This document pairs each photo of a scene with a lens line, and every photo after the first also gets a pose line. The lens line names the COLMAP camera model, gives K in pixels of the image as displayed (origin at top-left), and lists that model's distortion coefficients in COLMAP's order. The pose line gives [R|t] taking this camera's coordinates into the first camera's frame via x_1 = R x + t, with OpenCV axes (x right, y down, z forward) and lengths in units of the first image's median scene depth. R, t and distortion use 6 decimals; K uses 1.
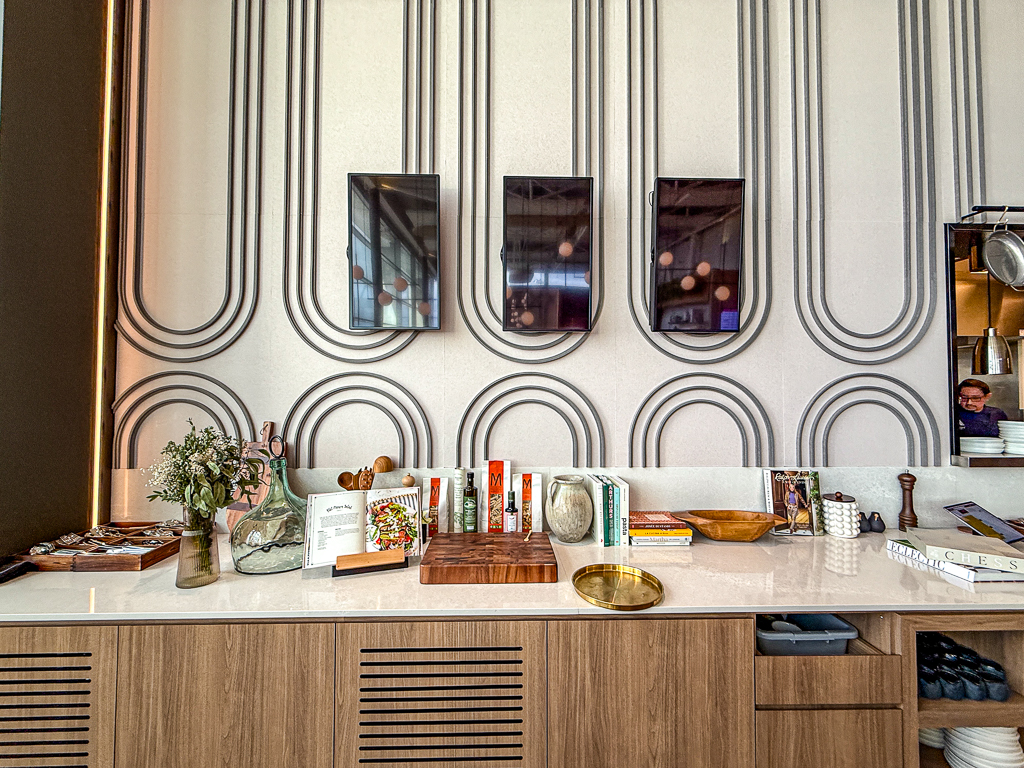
lens RADIAL K [[414.9, 0, 488.7], [0, 414.9, 385.7], [0, 0, 1]] dist [0.010684, 0.000693]
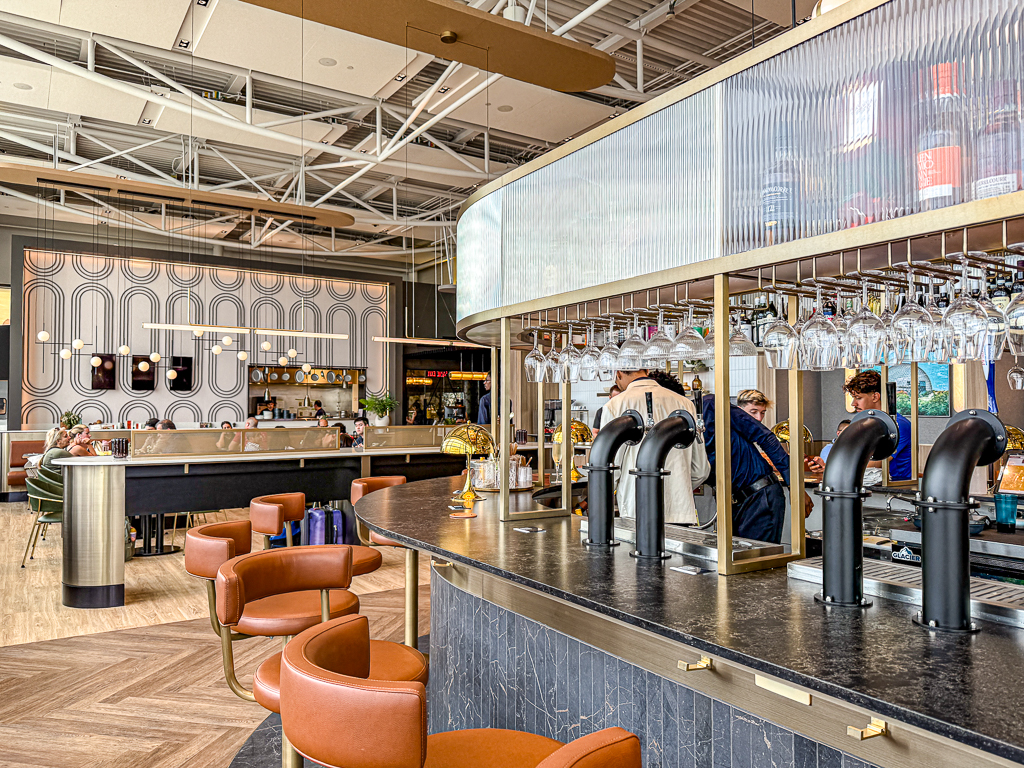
lens RADIAL K [[742.5, 0, 506.7], [0, 742.5, 389.2], [0, 0, 1]] dist [0.035925, -0.043654]
pose [[0.862958, 0.013002, 0.505109, -0.498561], [-0.020114, 0.999760, 0.008629, -0.278443], [-0.504876, -0.017606, 0.863012, -7.353833]]
